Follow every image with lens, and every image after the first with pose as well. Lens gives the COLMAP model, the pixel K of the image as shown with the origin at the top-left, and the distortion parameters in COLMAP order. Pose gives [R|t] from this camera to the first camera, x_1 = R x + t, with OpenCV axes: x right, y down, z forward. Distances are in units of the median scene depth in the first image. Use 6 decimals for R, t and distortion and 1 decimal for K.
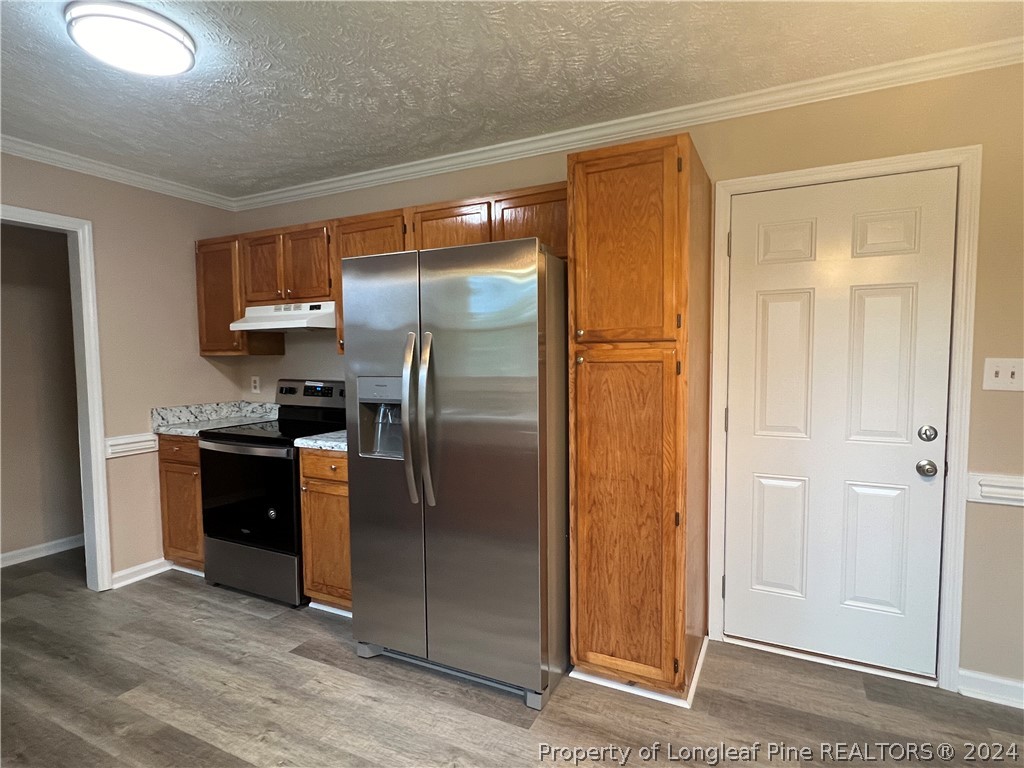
lens RADIAL K [[540.0, 0, 512.0], [0, 540.0, 384.0], [0, 0, 1]] dist [0.000859, 0.000797]
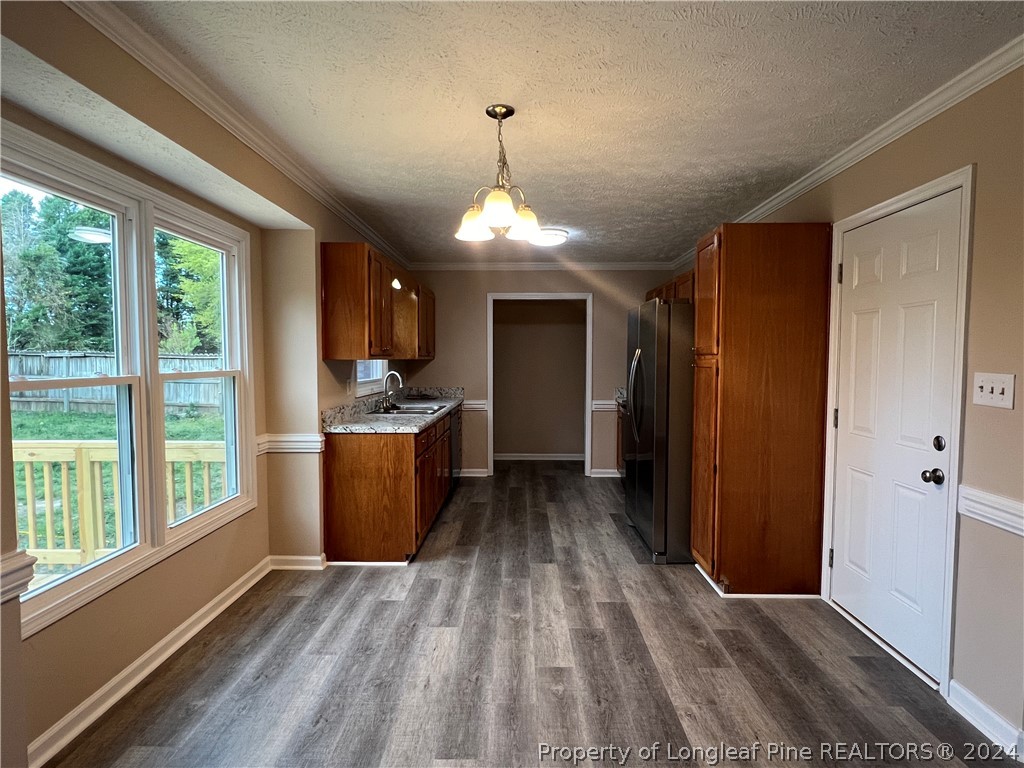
lens RADIAL K [[540.0, 0, 512.0], [0, 540.0, 384.0], [0, 0, 1]] dist [0.000859, 0.000797]
pose [[0.425074, 0.045778, -0.904000, 1.387231], [-0.026916, 0.998918, 0.037929, -0.048070], [0.904758, 0.008210, 0.425846, -0.192877]]
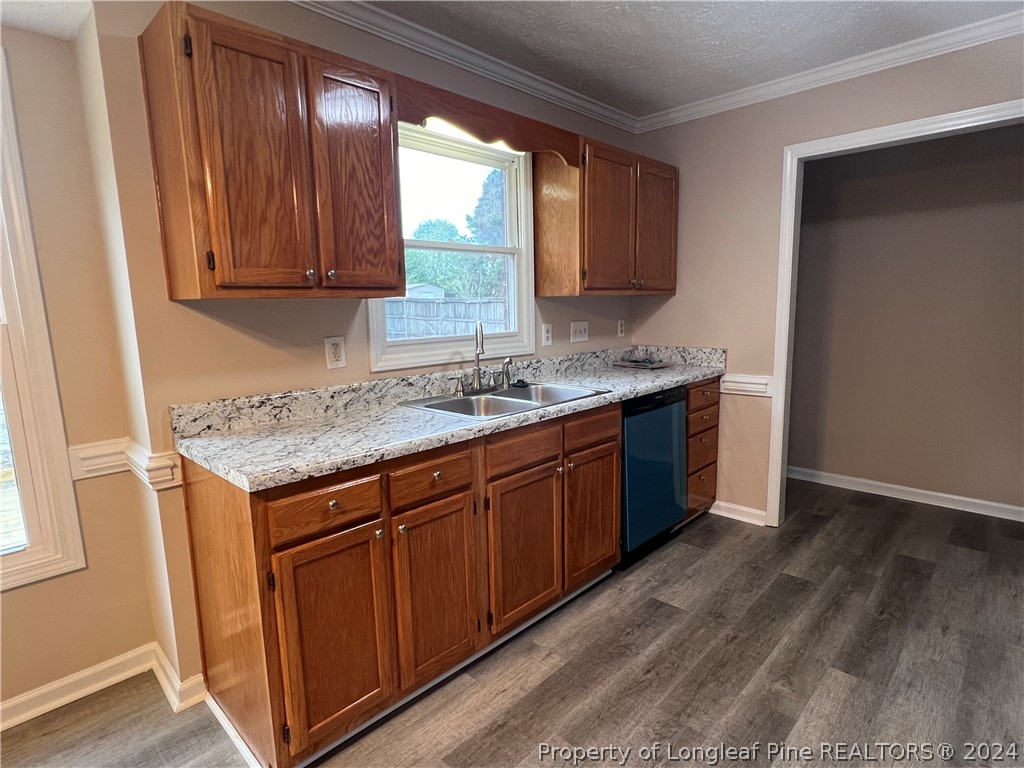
lens RADIAL K [[540.0, 0, 512.0], [0, 540.0, 384.0], [0, 0, 1]] dist [0.000859, 0.000797]
pose [[-0.305839, 0.147751, -0.940549, 0.242410], [-0.007027, 0.987508, 0.157413, -0.048779], [0.952057, 0.054752, -0.300980, 0.717696]]
